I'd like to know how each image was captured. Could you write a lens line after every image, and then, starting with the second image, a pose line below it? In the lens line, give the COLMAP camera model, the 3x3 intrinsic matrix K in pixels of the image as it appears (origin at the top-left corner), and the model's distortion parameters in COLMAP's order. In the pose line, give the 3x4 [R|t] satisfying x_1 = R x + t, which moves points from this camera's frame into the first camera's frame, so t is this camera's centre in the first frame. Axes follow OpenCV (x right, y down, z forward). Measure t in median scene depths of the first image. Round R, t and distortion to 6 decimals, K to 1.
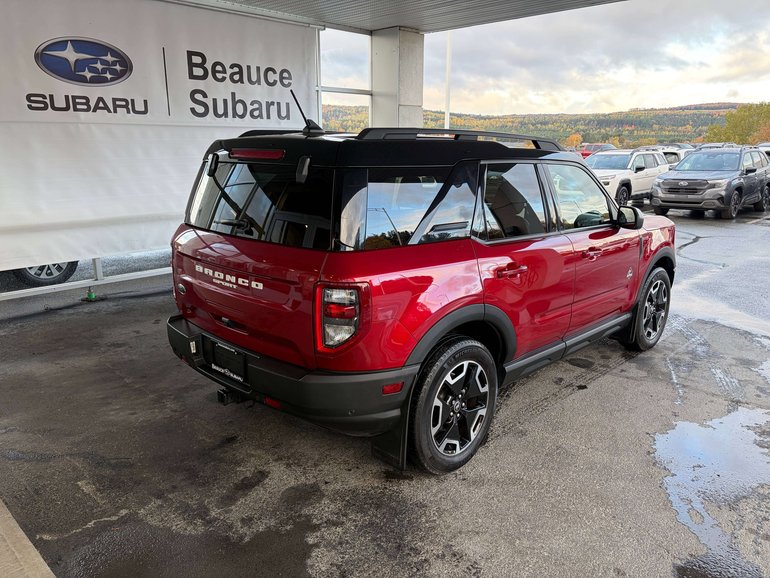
lens RADIAL K [[595.5, 0, 387.2], [0, 595.5, 291.3], [0, 0, 1]] dist [0.015094, 0.004067]
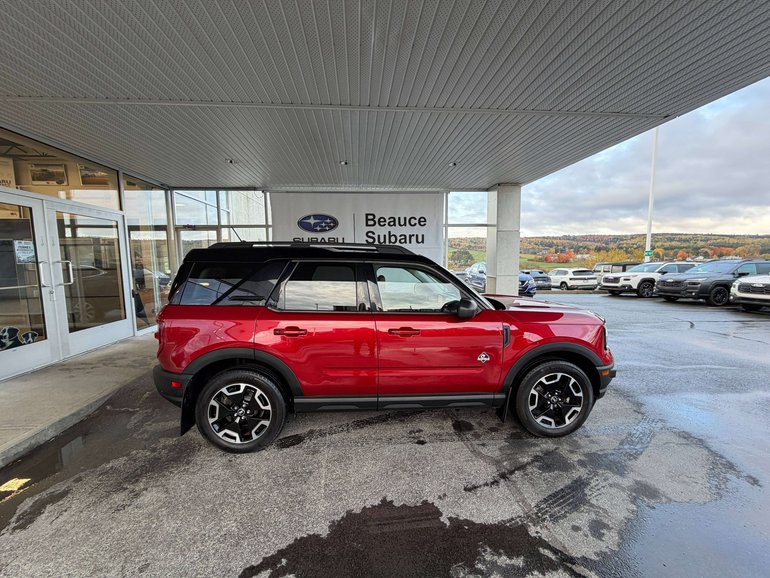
lens RADIAL K [[310.9, 0, 382.8], [0, 310.9, 290.8], [0, 0, 1]] dist [-0.002111, -0.000034]
pose [[0.741314, 0.053230, -0.669044, 0.430211], [-0.149273, 0.984958, -0.087033, -0.049681], [0.654347, 0.164389, 0.738110, 0.272053]]
